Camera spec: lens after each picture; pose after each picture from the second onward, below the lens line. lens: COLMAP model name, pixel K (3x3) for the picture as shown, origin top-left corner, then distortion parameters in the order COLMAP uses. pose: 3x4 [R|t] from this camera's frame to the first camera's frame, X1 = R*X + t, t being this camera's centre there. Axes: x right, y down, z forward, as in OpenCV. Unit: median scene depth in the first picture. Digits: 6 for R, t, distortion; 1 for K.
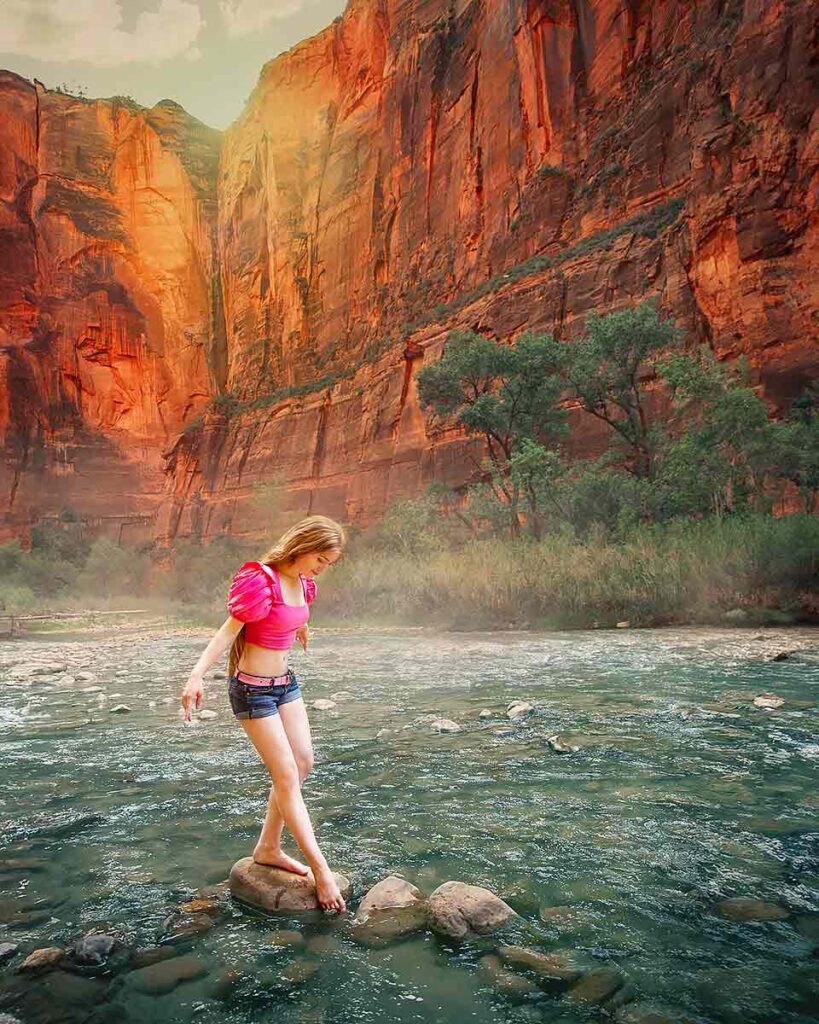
lens RADIAL K [[675.9, 0, 373.7], [0, 675.9, 514.4], [0, 0, 1]] dist [-0.097078, 0.073015]
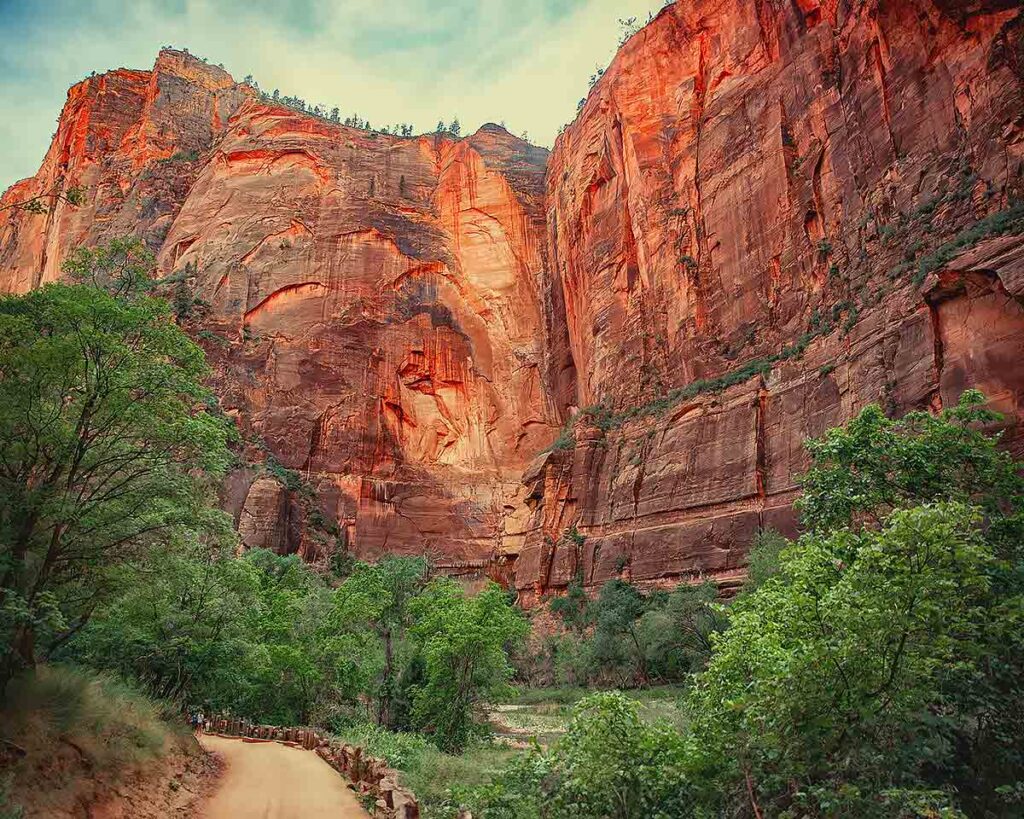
lens RADIAL K [[675.9, 0, 498.5], [0, 675.9, 426.0], [0, 0, 1]] dist [-0.097078, 0.073015]
pose [[0.978681, -0.049553, -0.199321, -0.169465], [0.004576, 0.975479, -0.220044, 0.020585], [0.205337, 0.214441, 0.954909, 0.212833]]
